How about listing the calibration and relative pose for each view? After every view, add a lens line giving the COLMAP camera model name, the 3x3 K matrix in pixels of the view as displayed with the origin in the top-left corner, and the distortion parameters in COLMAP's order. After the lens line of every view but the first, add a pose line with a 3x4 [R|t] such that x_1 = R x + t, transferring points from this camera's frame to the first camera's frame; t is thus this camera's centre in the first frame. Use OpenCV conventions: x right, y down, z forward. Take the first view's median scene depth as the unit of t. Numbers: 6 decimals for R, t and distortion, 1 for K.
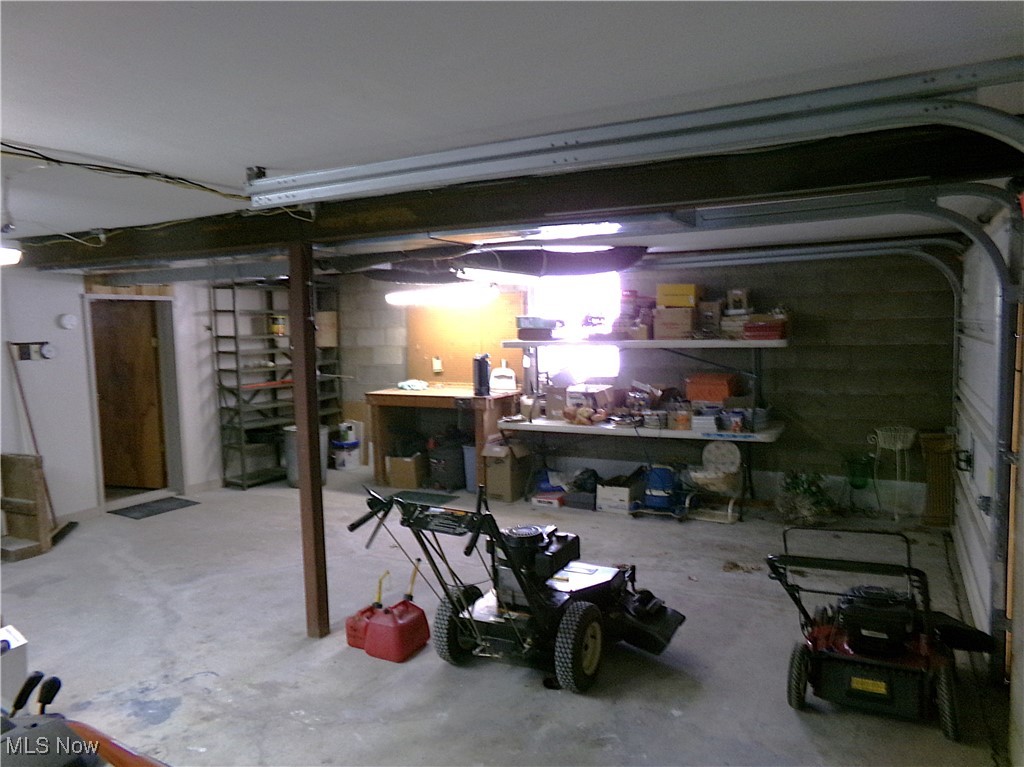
lens RADIAL K [[728.8, 0, 512.0], [0, 728.8, 383.5], [0, 0, 1]] dist [-0.157417, 0.200197]
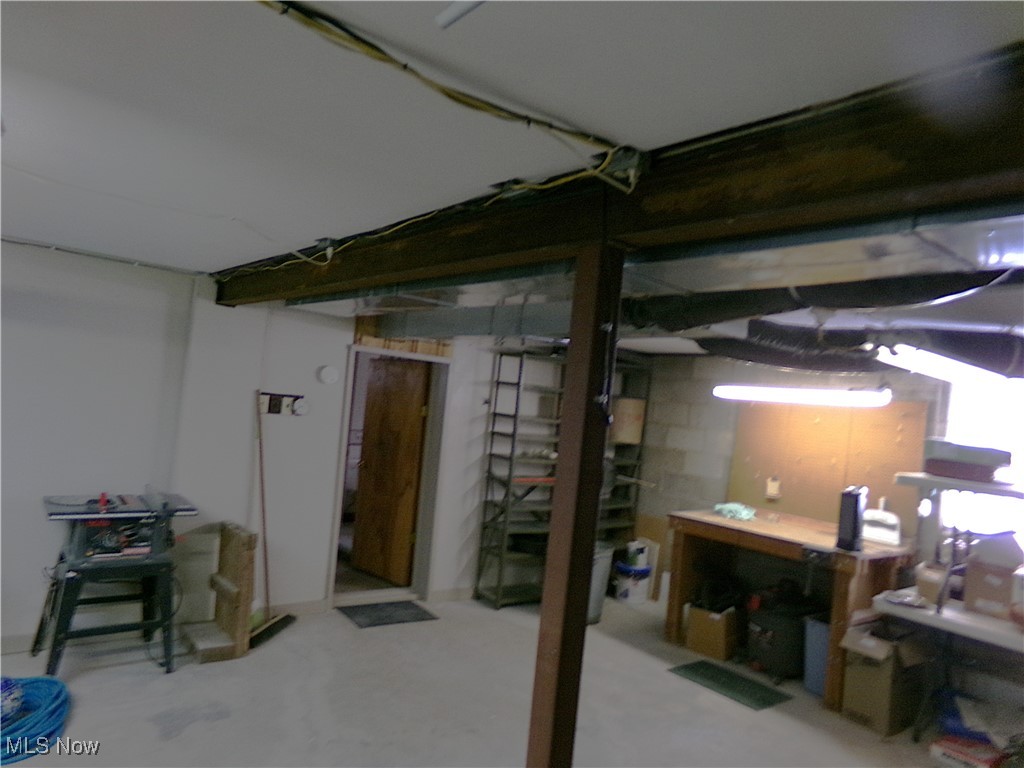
lens RADIAL K [[710.3, 0, 511.4], [0, 710.3, 425.4], [0, 0, 1]] dist [0.000133, 0.115349]
pose [[0.907519, 0.121026, -0.402197, -0.068579], [-0.149414, 0.987972, -0.039845, -0.022574], [0.392537, 0.096254, 0.914686, 0.267862]]
